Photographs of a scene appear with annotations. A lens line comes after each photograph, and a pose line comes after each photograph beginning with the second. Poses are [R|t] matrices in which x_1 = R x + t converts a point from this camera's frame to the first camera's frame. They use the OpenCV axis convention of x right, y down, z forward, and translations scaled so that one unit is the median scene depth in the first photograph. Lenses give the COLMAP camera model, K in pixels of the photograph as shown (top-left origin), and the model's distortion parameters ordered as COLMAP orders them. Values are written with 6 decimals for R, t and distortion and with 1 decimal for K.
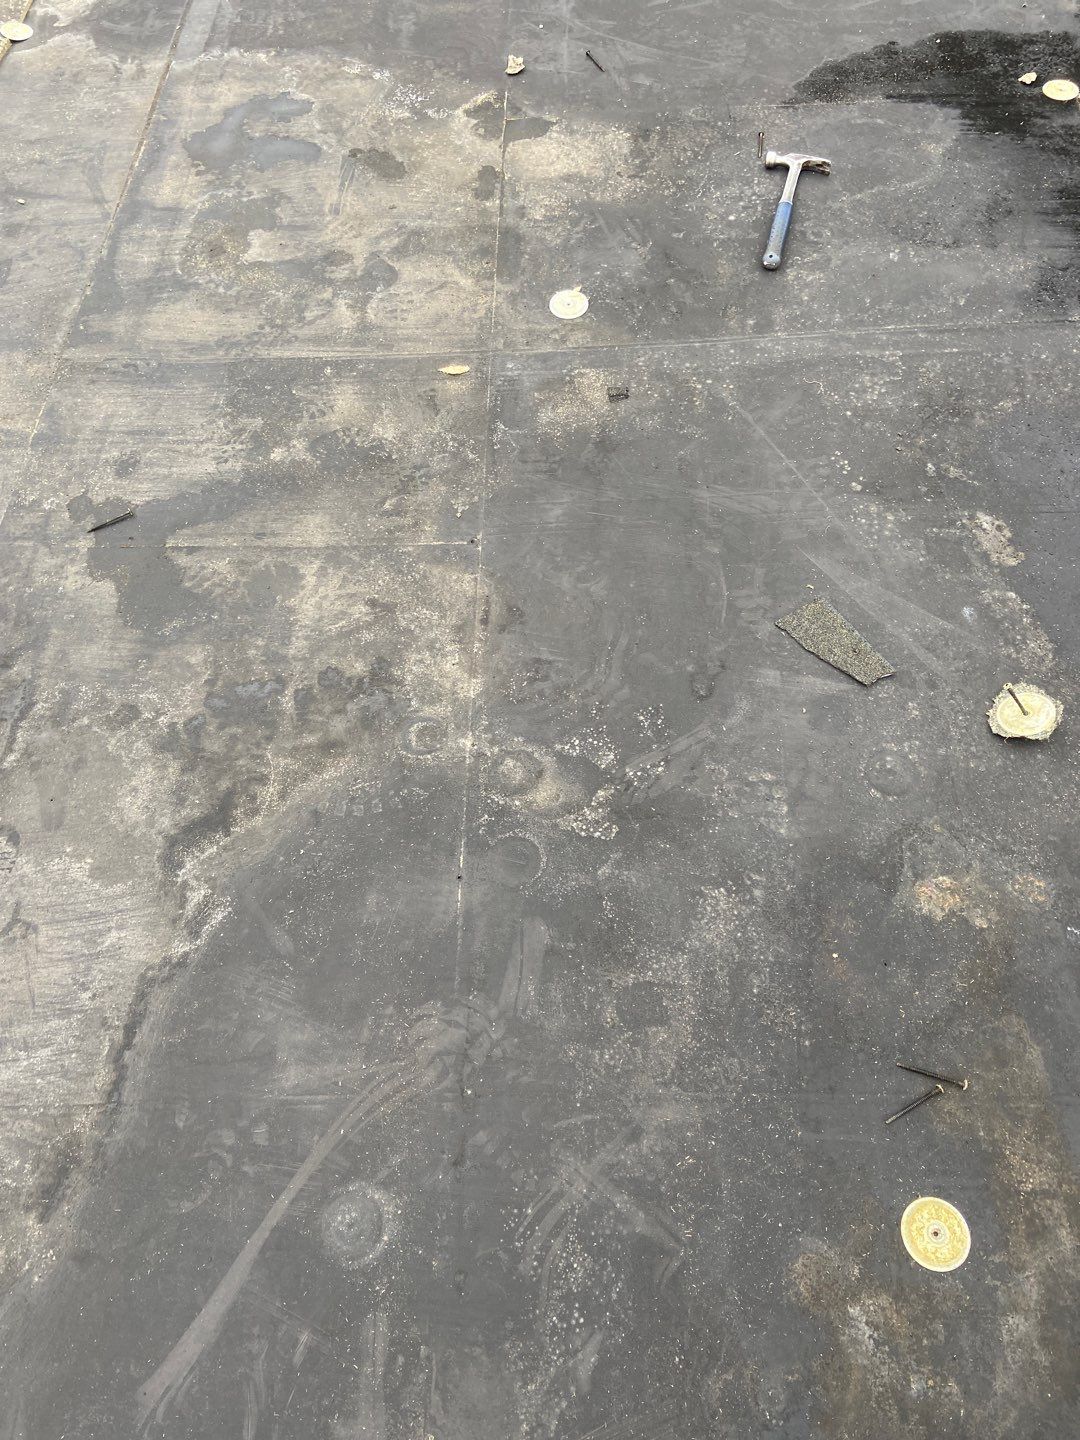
lens RADIAL K [[1081.6, 0, 540.4], [0, 1081.6, 718.1], [0, 0, 1]] dist [0.121114, -0.147722]
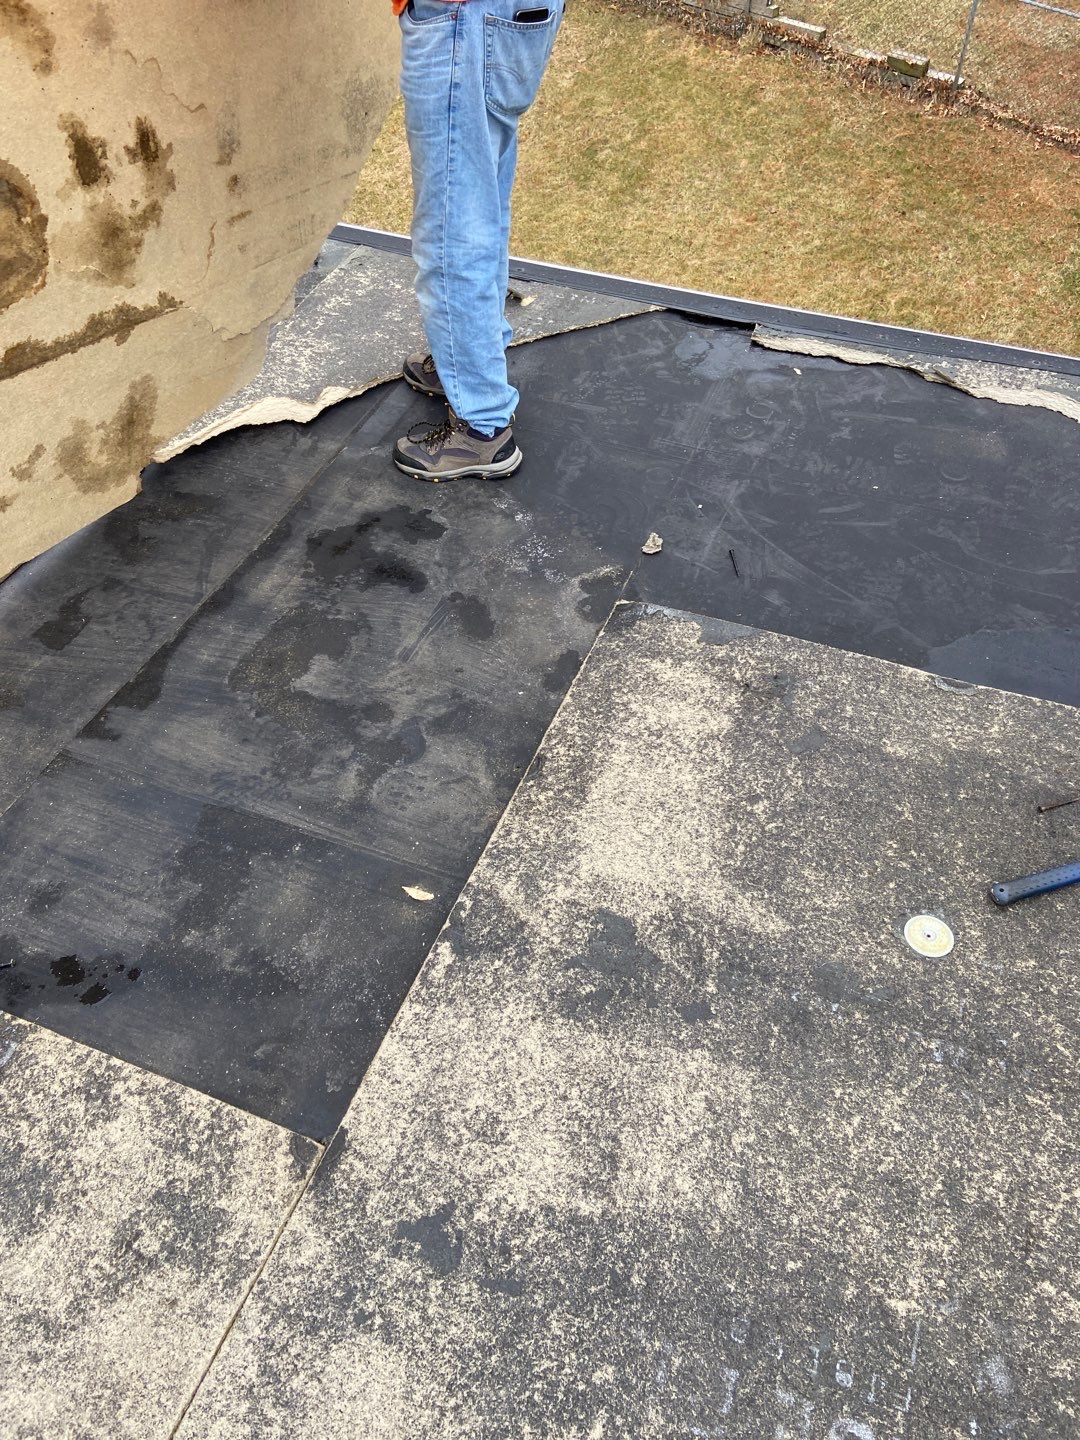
lens RADIAL K [[1081.6, 0, 554.3], [0, 1081.6, 708.5], [0, 0, 1]] dist [0.121114, -0.147722]
pose [[0.935080, 0.289424, -0.204596, 0.210417], [-0.319920, 0.937676, -0.135703, -0.477714], [0.152569, 0.192347, 0.969394, 0.152939]]
